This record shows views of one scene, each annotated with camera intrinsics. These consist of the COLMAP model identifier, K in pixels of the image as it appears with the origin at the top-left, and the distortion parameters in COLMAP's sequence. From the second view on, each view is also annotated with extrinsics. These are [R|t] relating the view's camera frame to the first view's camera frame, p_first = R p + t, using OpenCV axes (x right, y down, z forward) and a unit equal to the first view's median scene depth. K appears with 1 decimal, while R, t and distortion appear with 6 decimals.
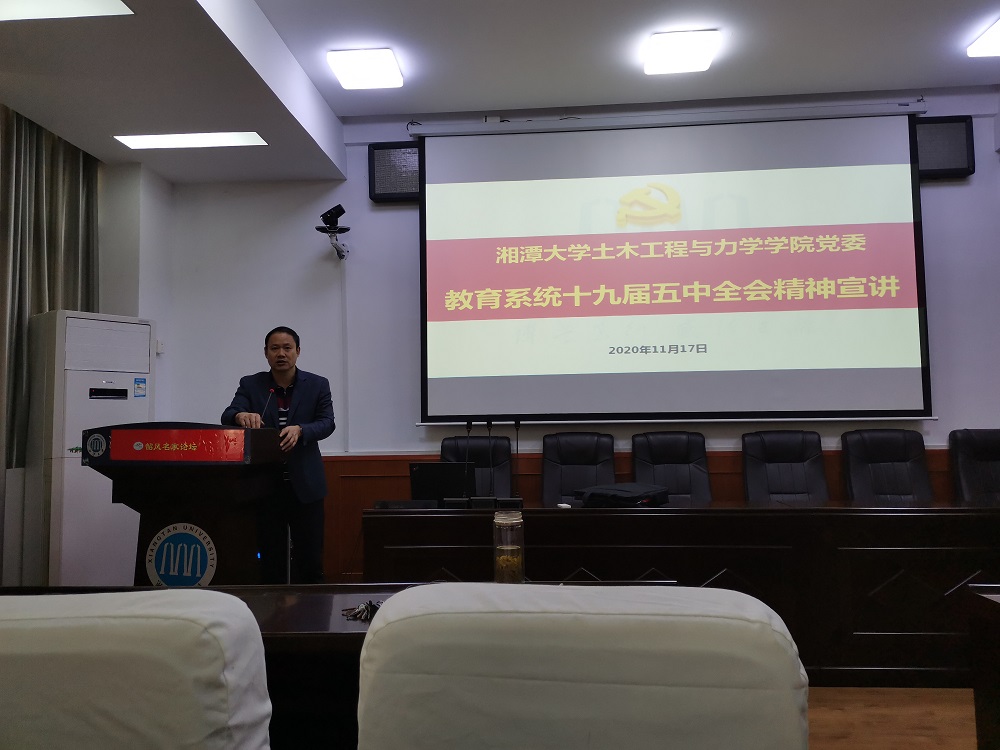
lens RADIAL K [[749.2, 0, 500.0], [0, 749.2, 375.0], [0, 0, 1]] dist [0.074616, -0.087982]
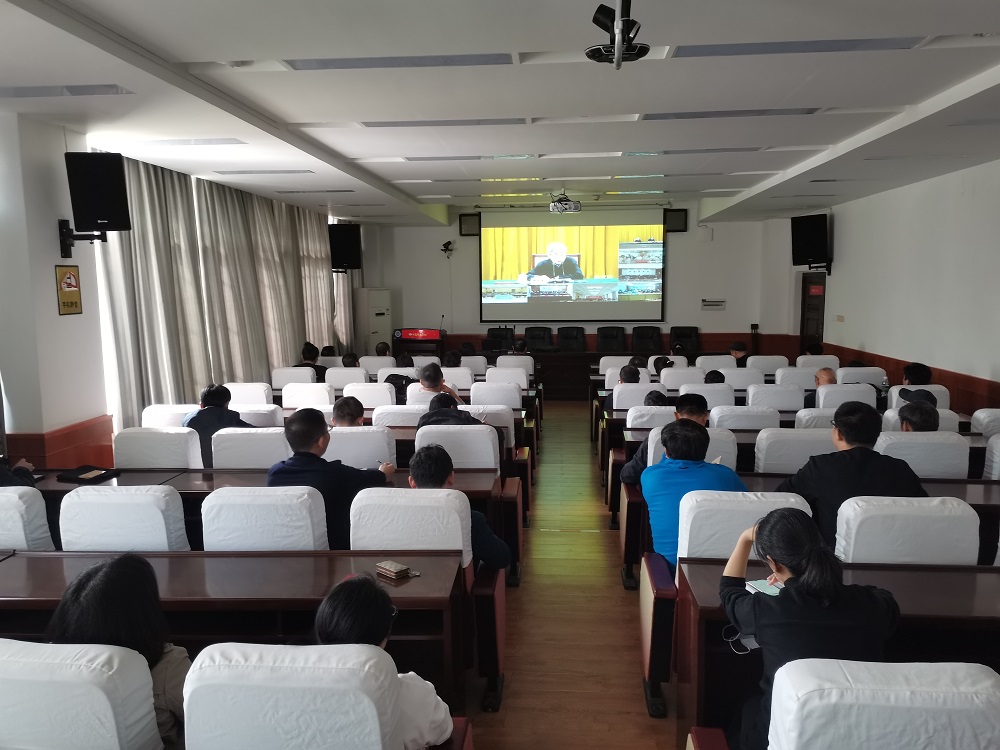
lens RADIAL K [[729.5, 0, 500.0], [0, 729.5, 375.0], [0, 0, 1]] dist [0.096391, -0.150017]
pose [[0.999947, 0.006485, -0.008005, -0.010729], [-0.004881, 0.982500, 0.186198, -0.249525], [0.009073, -0.186149, 0.982480, -1.675676]]
